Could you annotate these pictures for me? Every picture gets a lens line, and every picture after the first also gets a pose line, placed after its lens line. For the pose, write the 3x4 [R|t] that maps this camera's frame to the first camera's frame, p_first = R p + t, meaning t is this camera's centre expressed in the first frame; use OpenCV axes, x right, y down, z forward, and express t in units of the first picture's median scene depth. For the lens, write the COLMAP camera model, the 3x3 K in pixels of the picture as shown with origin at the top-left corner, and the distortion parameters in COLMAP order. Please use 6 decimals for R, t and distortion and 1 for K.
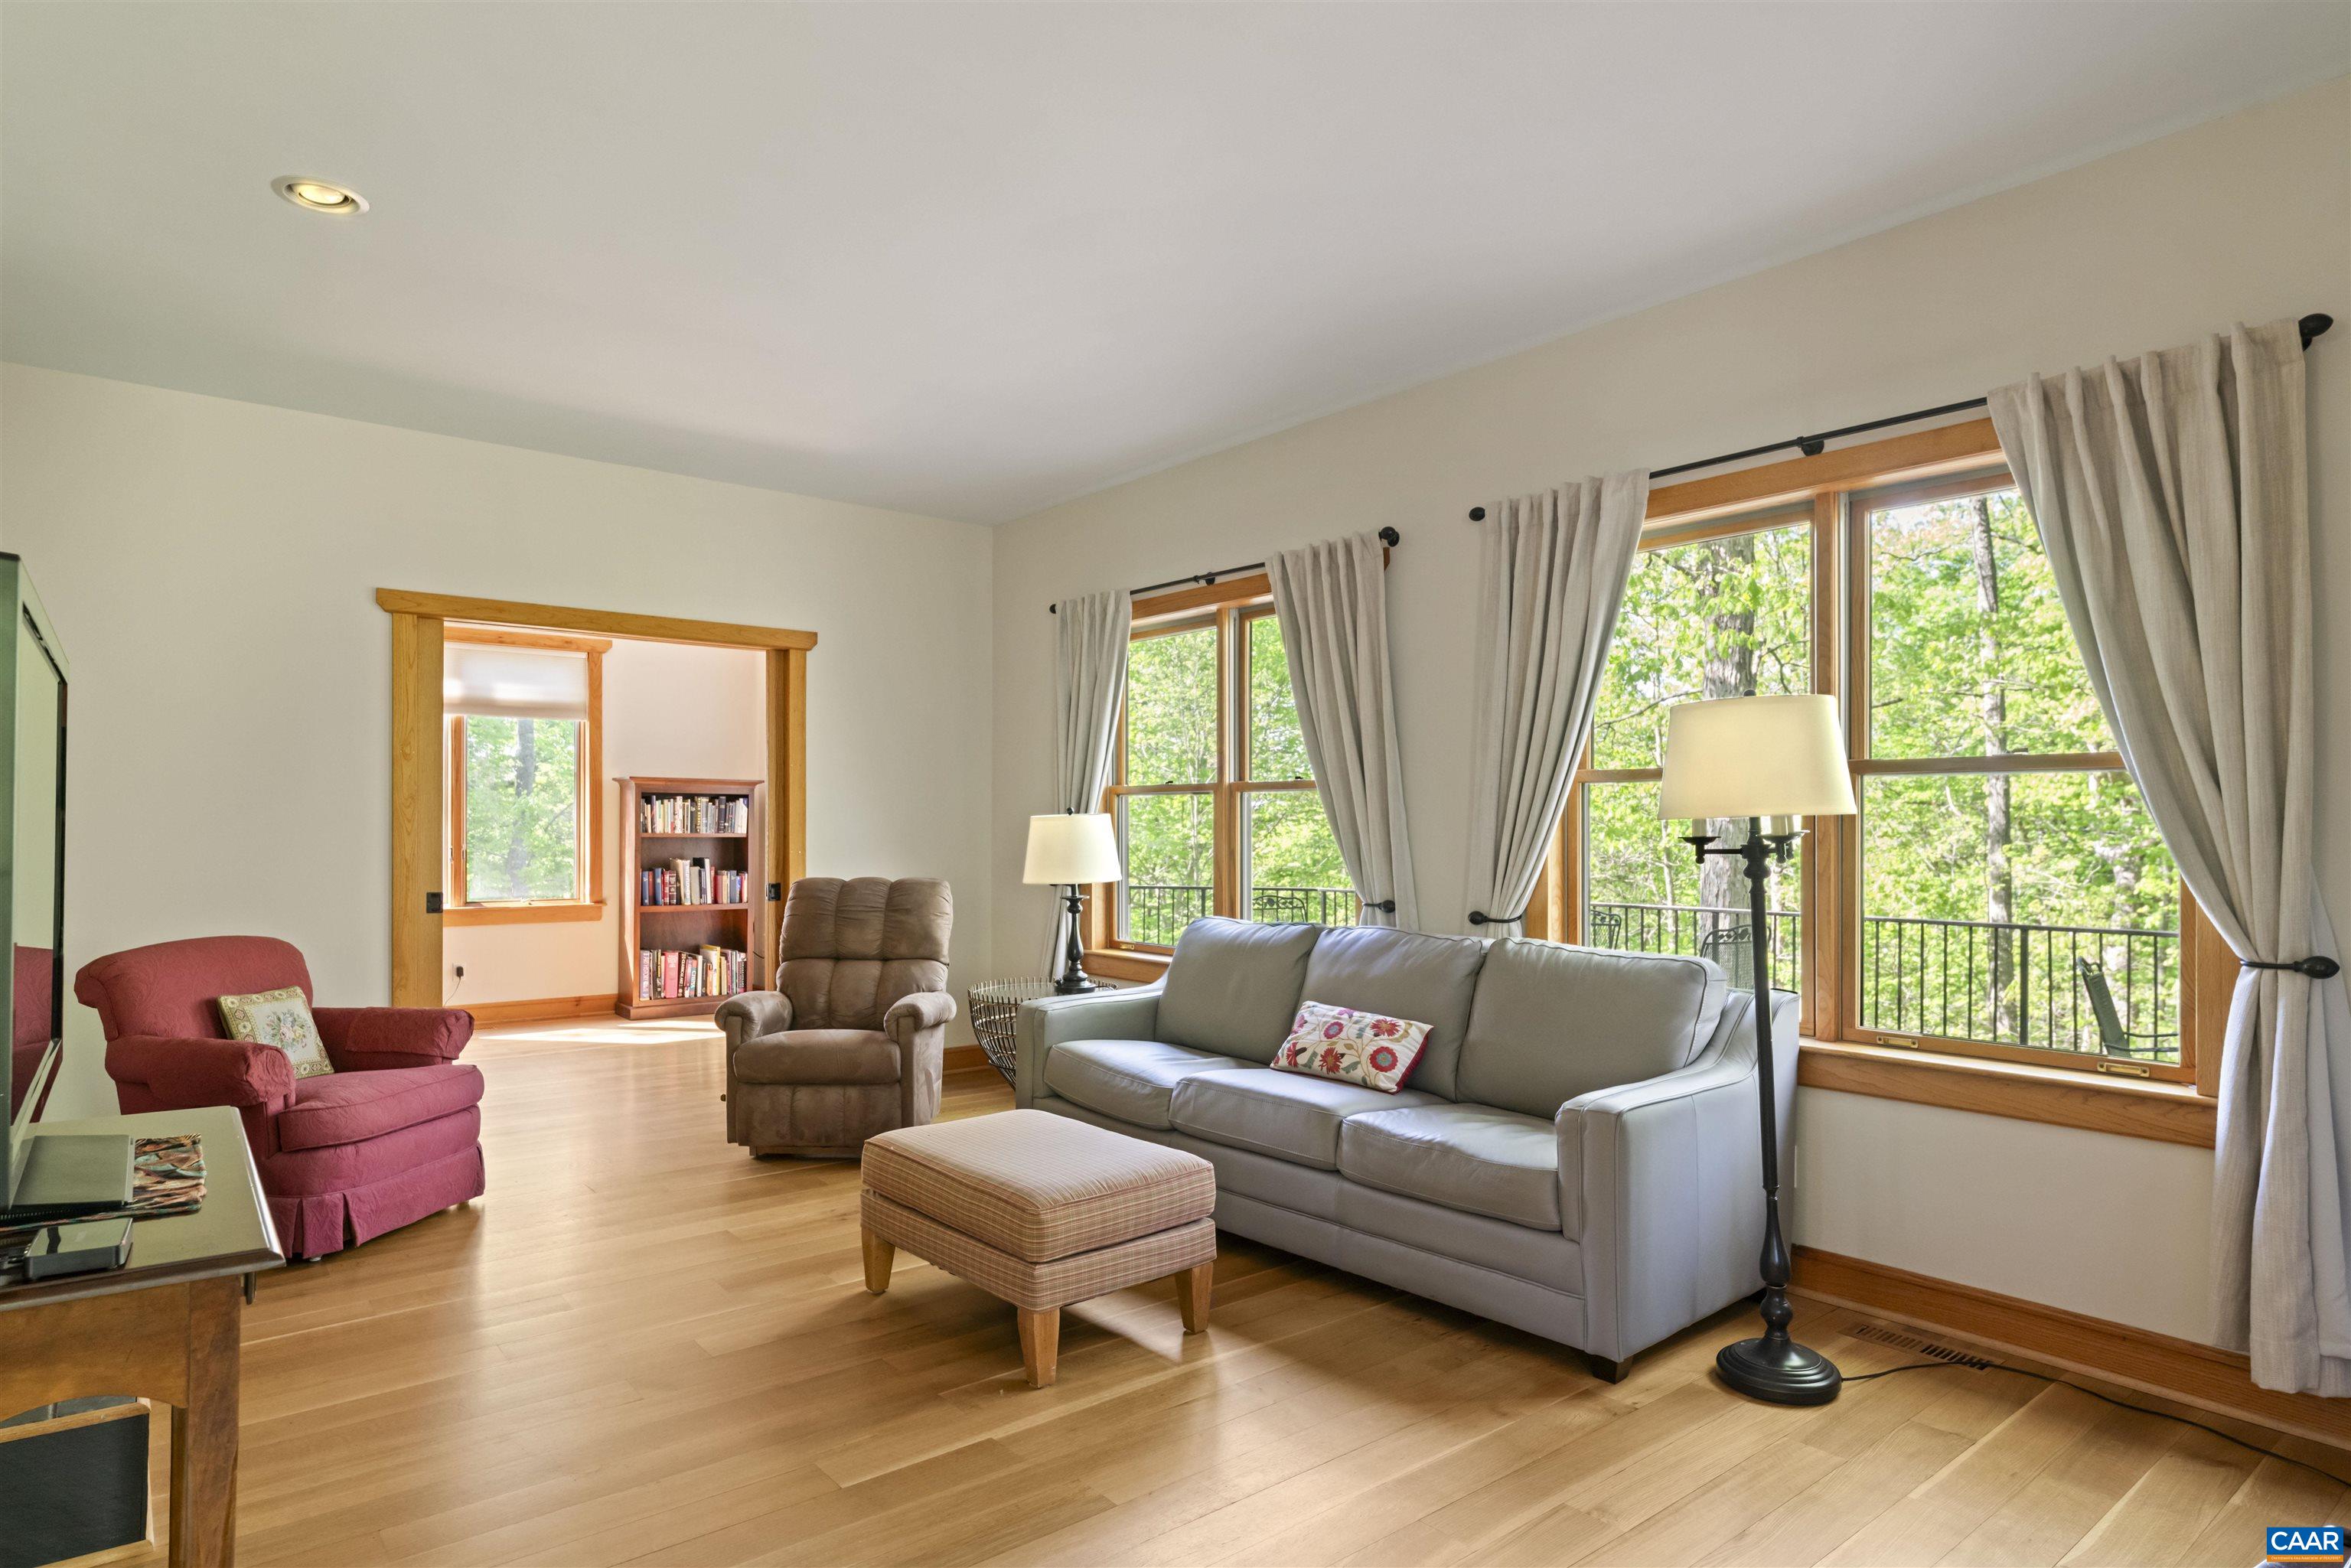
lens RADIAL K [[1305.4, 0, 1169.7], [0, 1305.4, 804.5], [0, 0, 1]] dist [-0.017890, -0.000926]
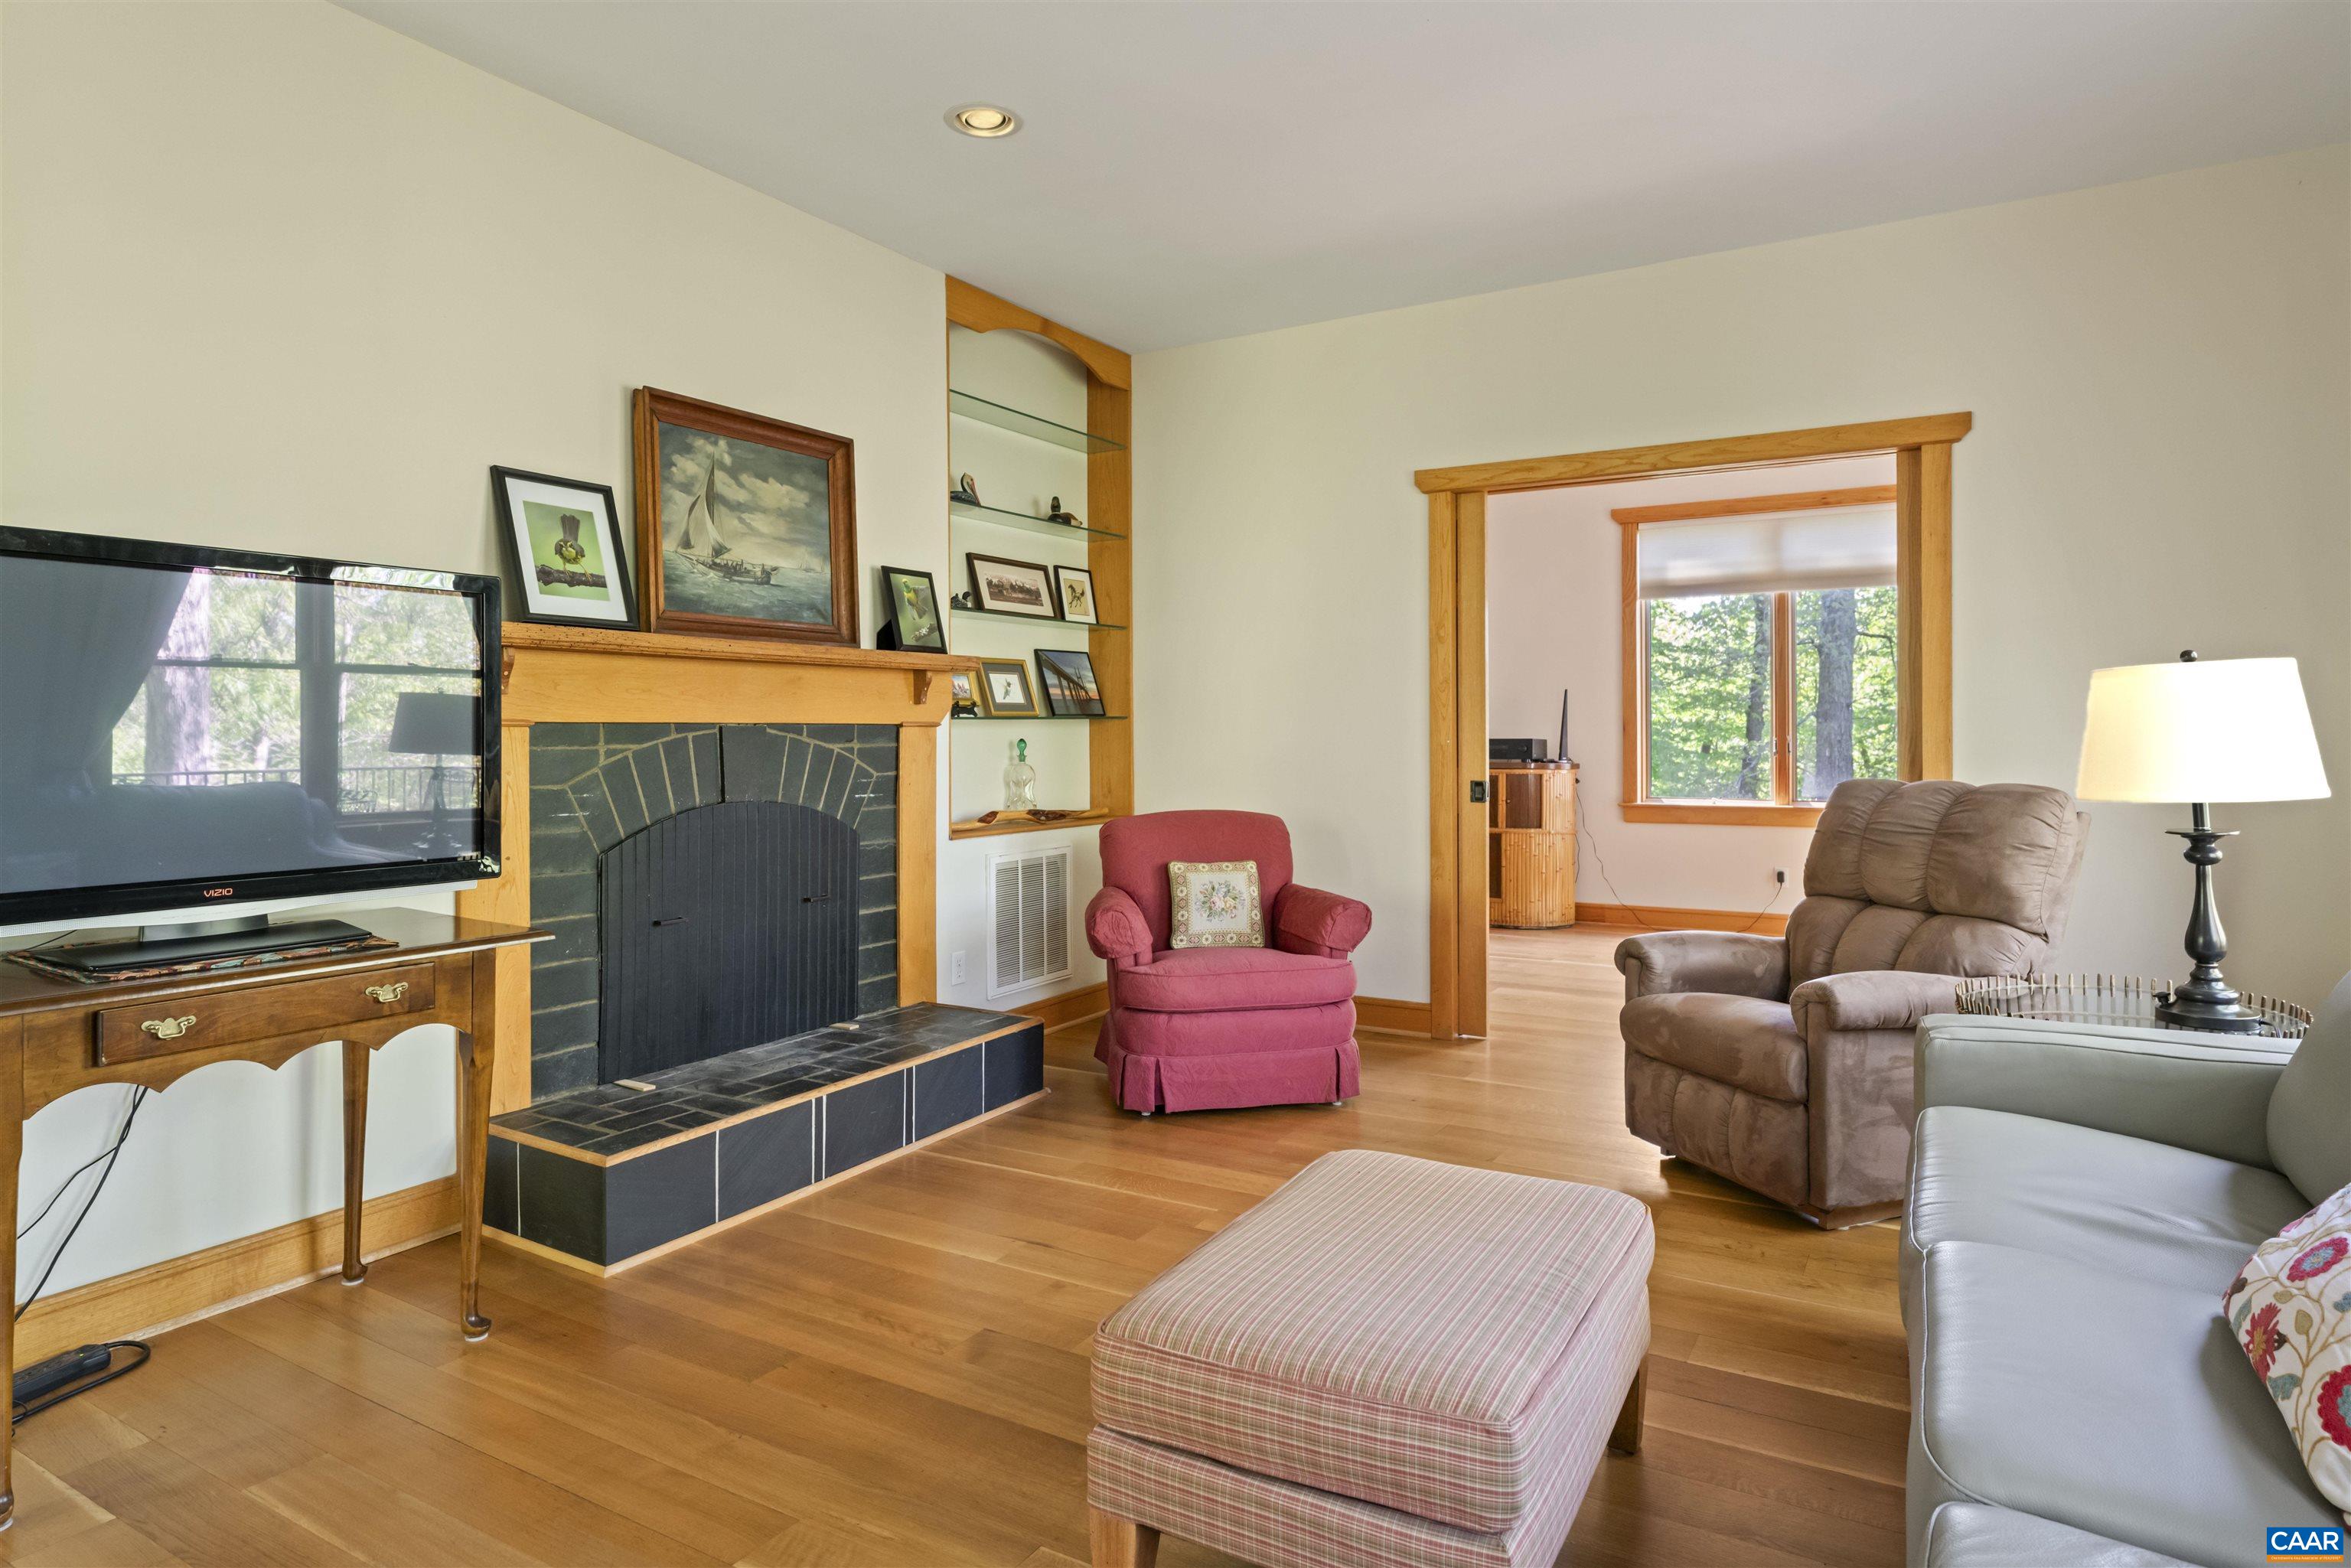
lens RADIAL K [[1305.4, 0, 1129.1], [0, 1305.4, 723.0], [0, 0, 1]] dist [-0.017890, -0.000926]
pose [[0.333121, -0.008490, -0.942846, 0.252697], [0.021767, 0.999762, -0.001312, 0.021930], [0.942633, -0.020086, 0.333227, 0.457756]]
